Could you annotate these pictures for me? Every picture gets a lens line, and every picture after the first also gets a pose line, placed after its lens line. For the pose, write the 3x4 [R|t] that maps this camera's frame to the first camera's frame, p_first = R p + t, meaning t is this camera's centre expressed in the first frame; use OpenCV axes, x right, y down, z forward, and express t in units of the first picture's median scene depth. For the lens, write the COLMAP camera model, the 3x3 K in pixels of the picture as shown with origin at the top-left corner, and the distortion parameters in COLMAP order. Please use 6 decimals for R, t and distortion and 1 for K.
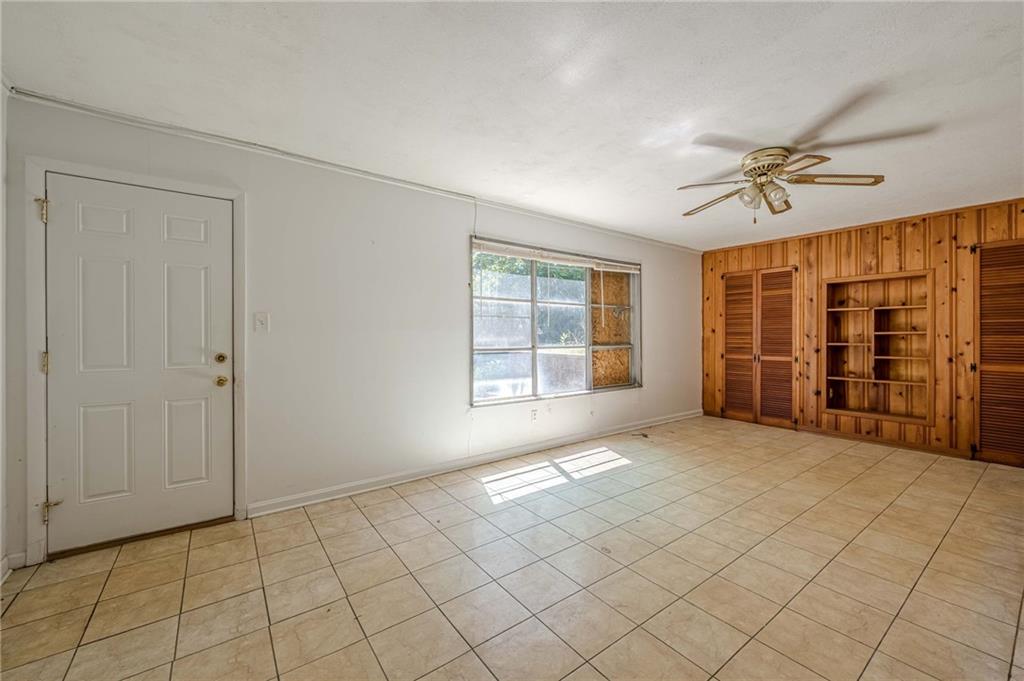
lens RADIAL K [[404.7, 0, 516.4], [0, 404.7, 341.6], [0, 0, 1]] dist [-0.006682, -0.000932]
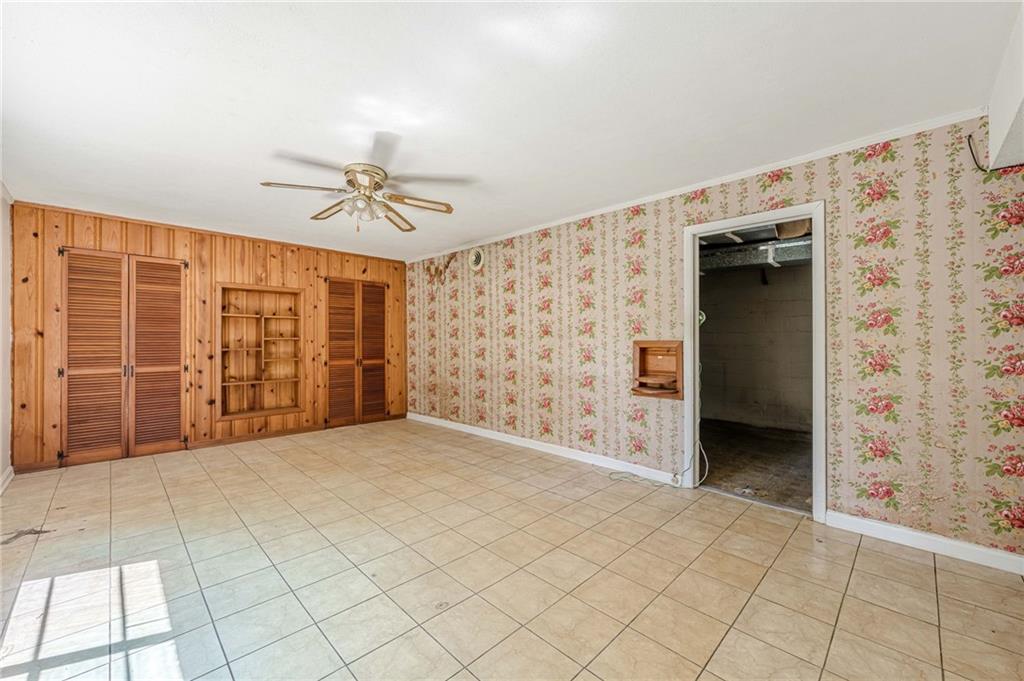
lens RADIAL K [[404.7, 0, 506.1], [0, 404.7, 338.0], [0, 0, 1]] dist [-0.006682, -0.000932]
pose [[-0.144252, 0.007810, 0.989510, -0.293788], [0.015378, 0.999866, -0.005650, -0.005993], [-0.989421, 0.014401, -0.144353, 0.481492]]
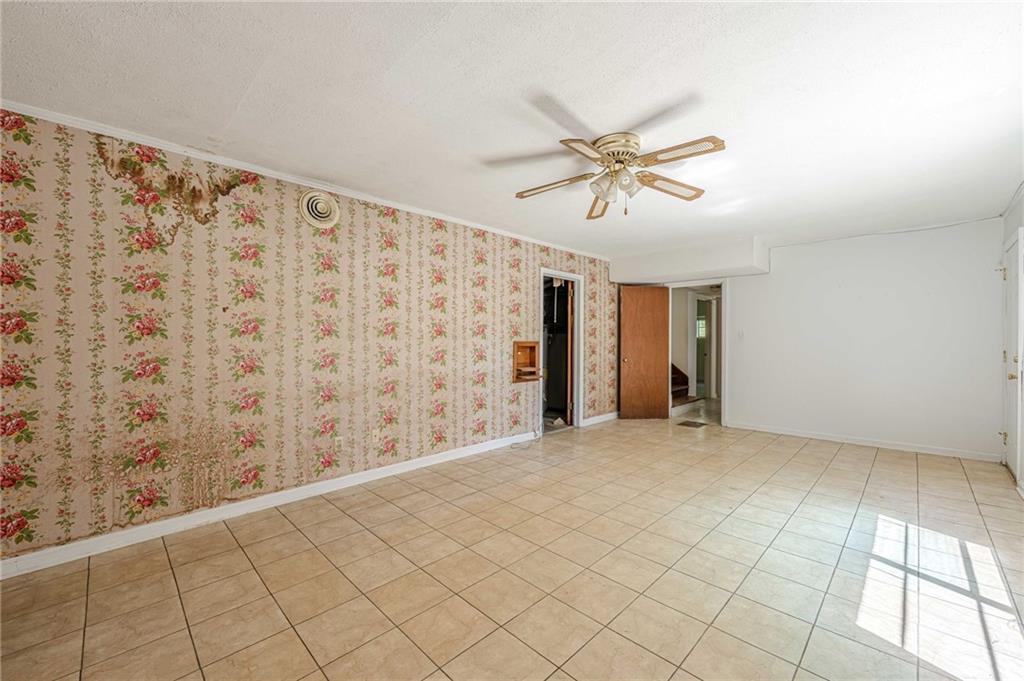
lens RADIAL K [[404.7, 0, 517.8], [0, 404.7, 336.3], [0, 0, 1]] dist [-0.006682, -0.000932]
pose [[-0.987151, 0.000372, -0.159792, 0.598518], [-0.000545, 0.999984, 0.005696, -0.019776], [0.159792, 0.005710, -0.987134, 1.133272]]
